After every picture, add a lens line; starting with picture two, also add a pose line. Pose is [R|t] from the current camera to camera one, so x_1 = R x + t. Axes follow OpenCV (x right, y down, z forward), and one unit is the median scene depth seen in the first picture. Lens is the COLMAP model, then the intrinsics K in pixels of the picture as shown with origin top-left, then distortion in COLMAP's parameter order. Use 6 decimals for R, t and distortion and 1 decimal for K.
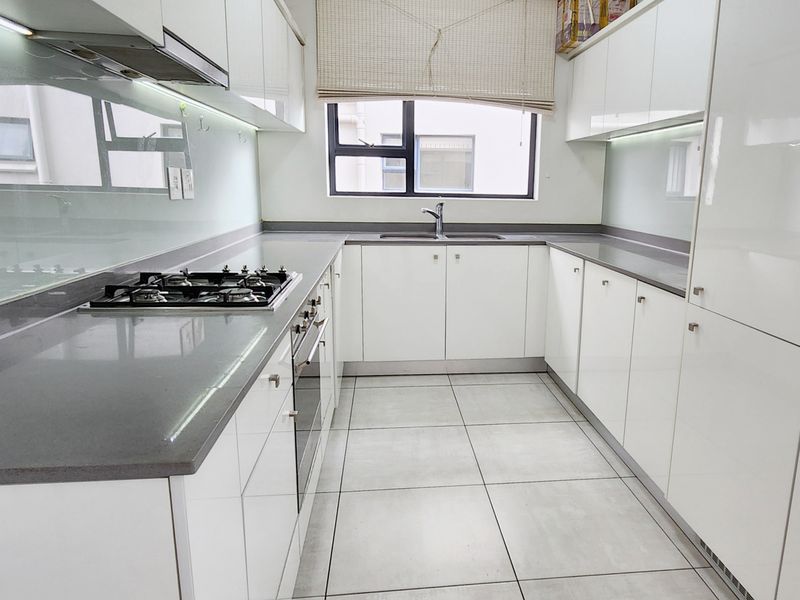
lens RADIAL K [[544.7, 0, 443.9], [0, 544.7, 300.2], [0, 0, 1]] dist [-0.006001, -0.002976]
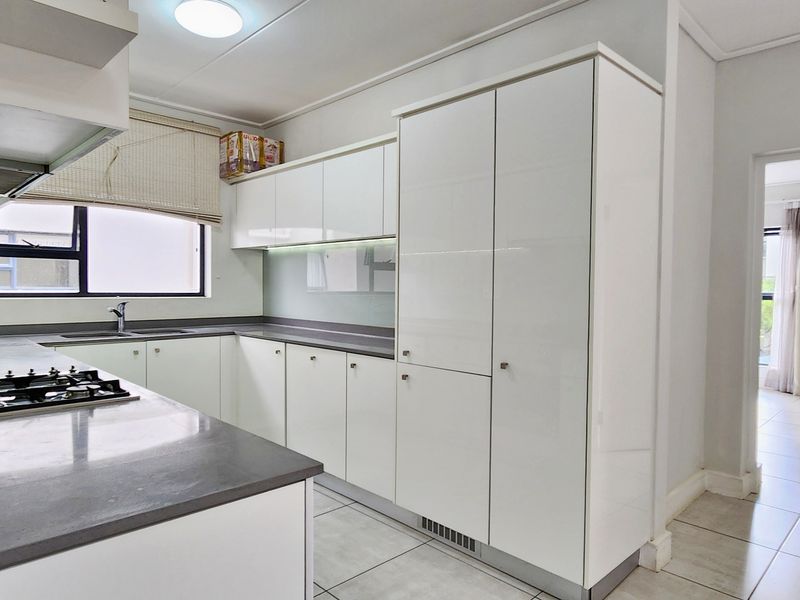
lens RADIAL K [[534.3, 0, 346.3], [0, 534.3, 301.6], [0, 0, 1]] dist [0.001879, -0.049591]
pose [[0.822076, -0.027834, 0.568697, -0.243325], [0.123176, 0.983846, -0.129904, 0.007090], [-0.555895, 0.176841, 0.812224, -0.076602]]
